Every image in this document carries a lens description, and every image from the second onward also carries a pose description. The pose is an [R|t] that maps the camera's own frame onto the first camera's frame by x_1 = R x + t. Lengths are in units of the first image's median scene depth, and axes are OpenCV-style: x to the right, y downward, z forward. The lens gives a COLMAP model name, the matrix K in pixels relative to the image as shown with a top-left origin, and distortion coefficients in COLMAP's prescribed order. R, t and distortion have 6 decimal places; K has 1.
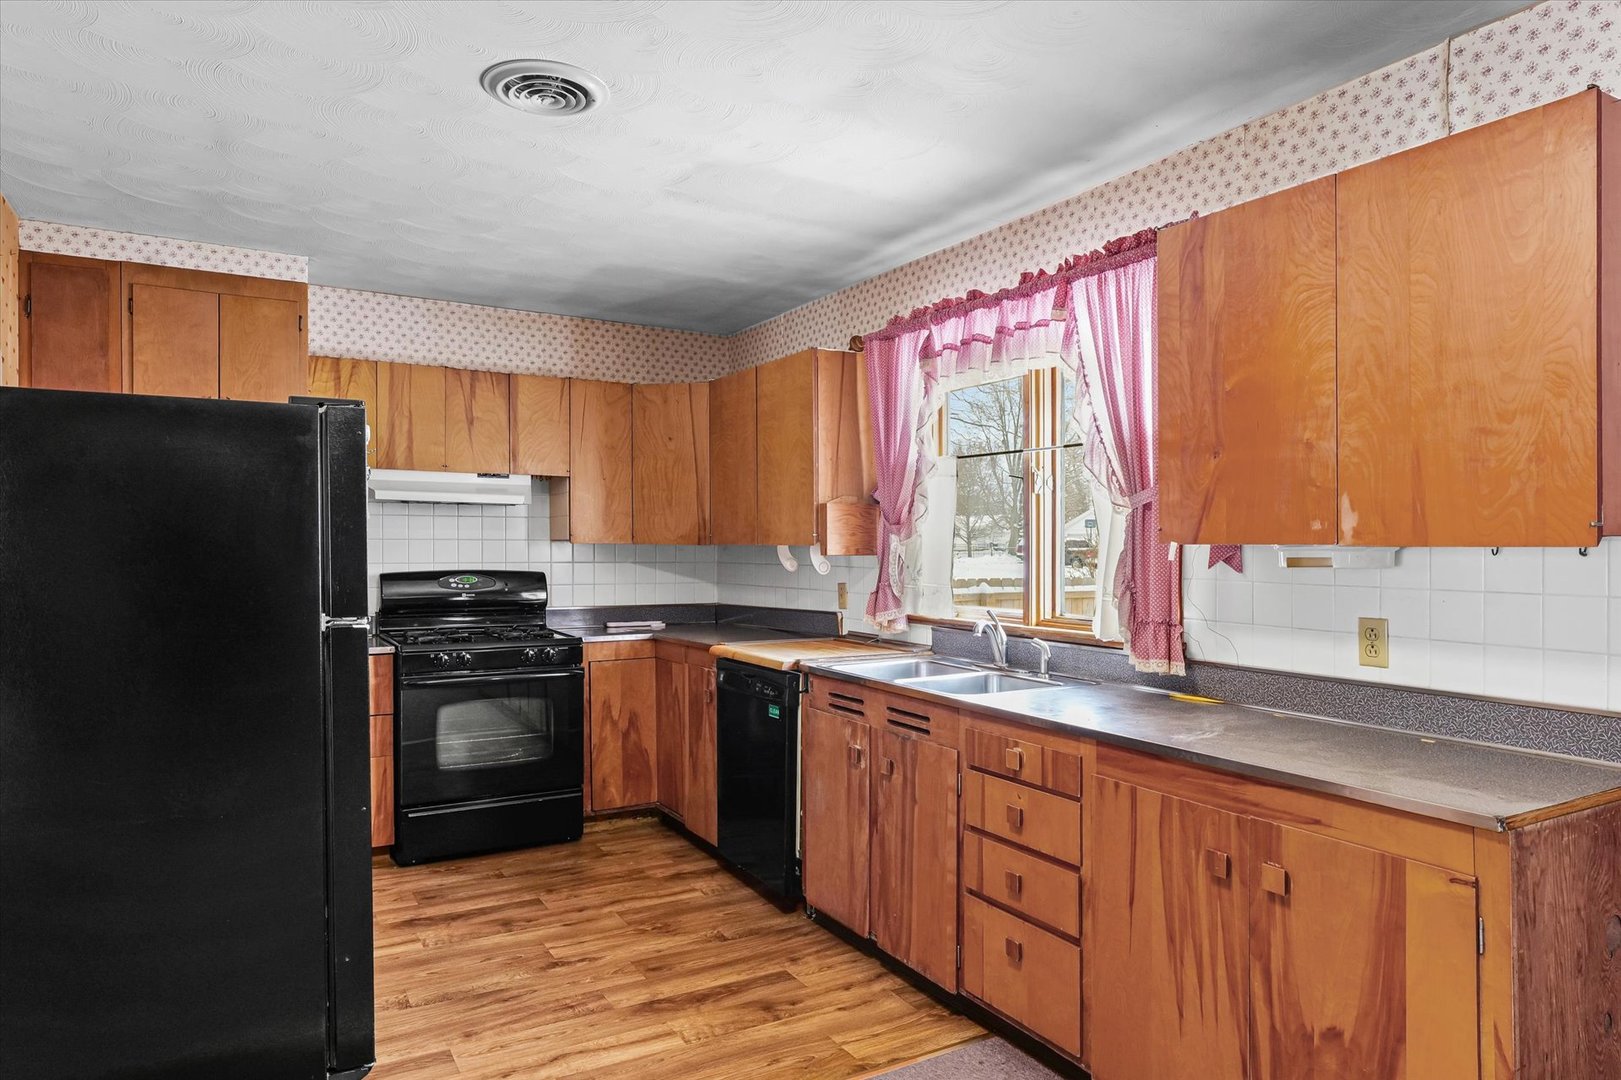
lens RADIAL K [[1032.4, 0, 813.6], [0, 1032.4, 544.6], [0, 0, 1]] dist [0.006964, 0.000034]
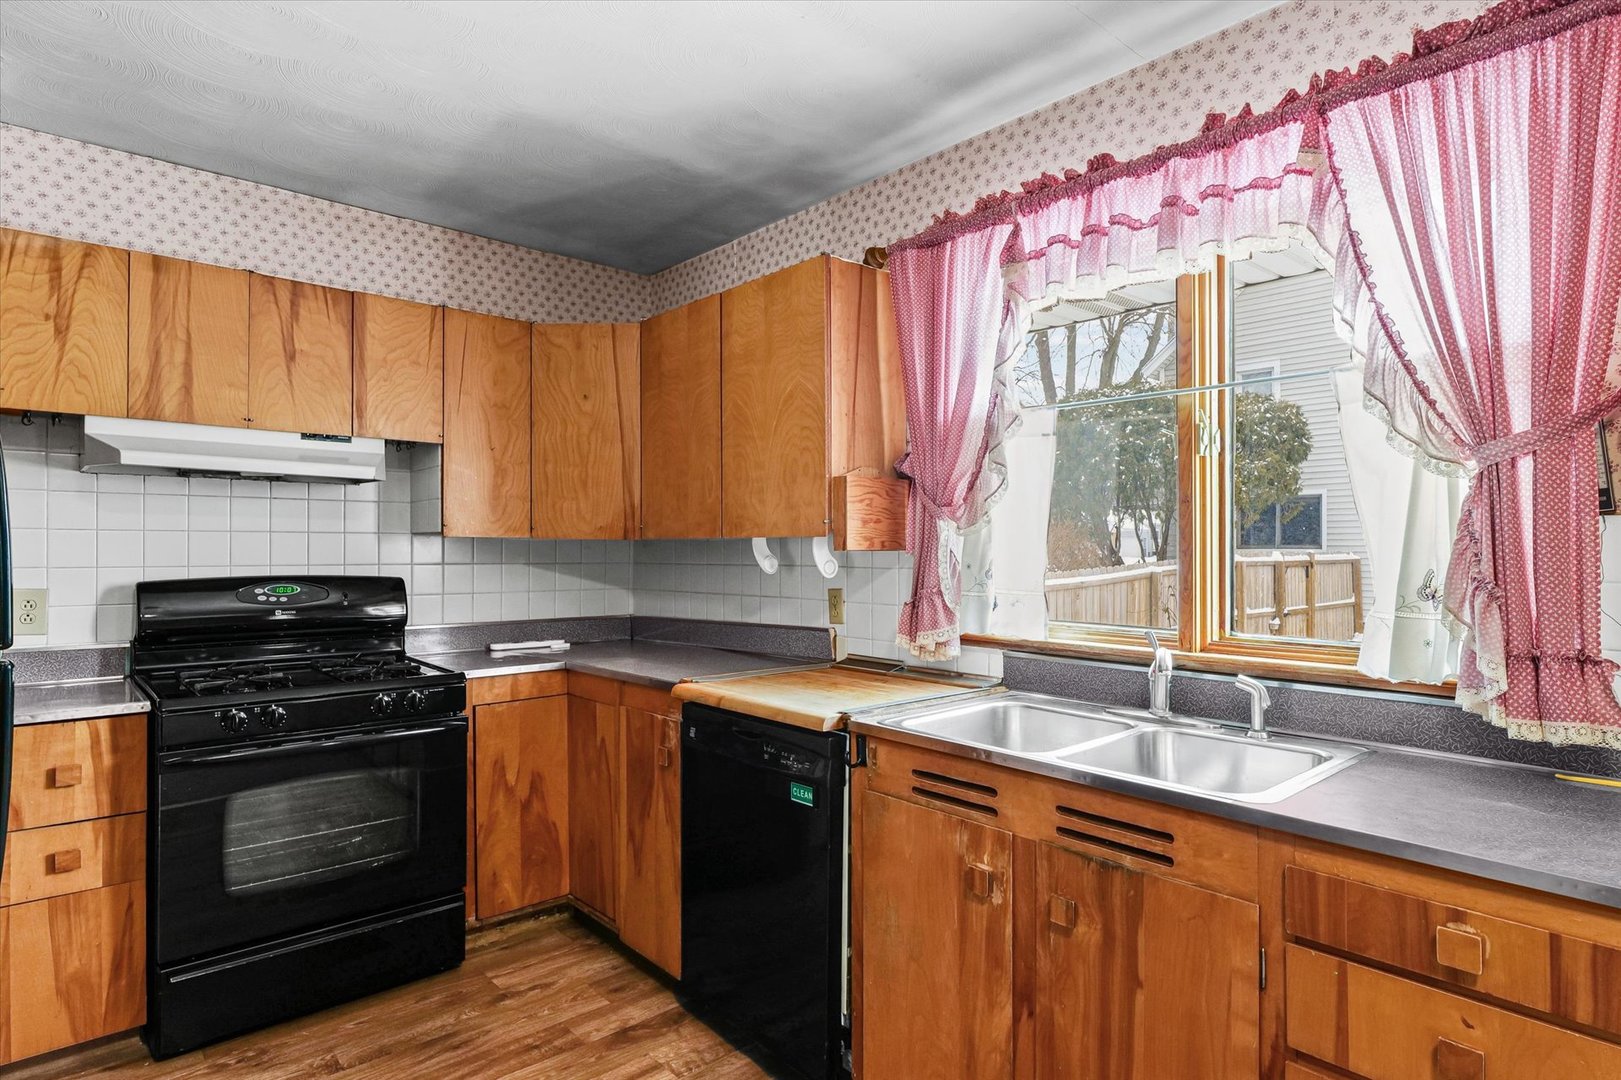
lens RADIAL K [[877.4, 0, 806.6], [0, 877.4, 530.6], [0, 0, 1]] dist [0.000235, -0.000236]
pose [[0.980096, 0.000640, 0.198525, -0.125340], [0.003588, 0.999774, -0.020941, 0.008784], [-0.198493, 0.021236, 0.979872, 0.406739]]
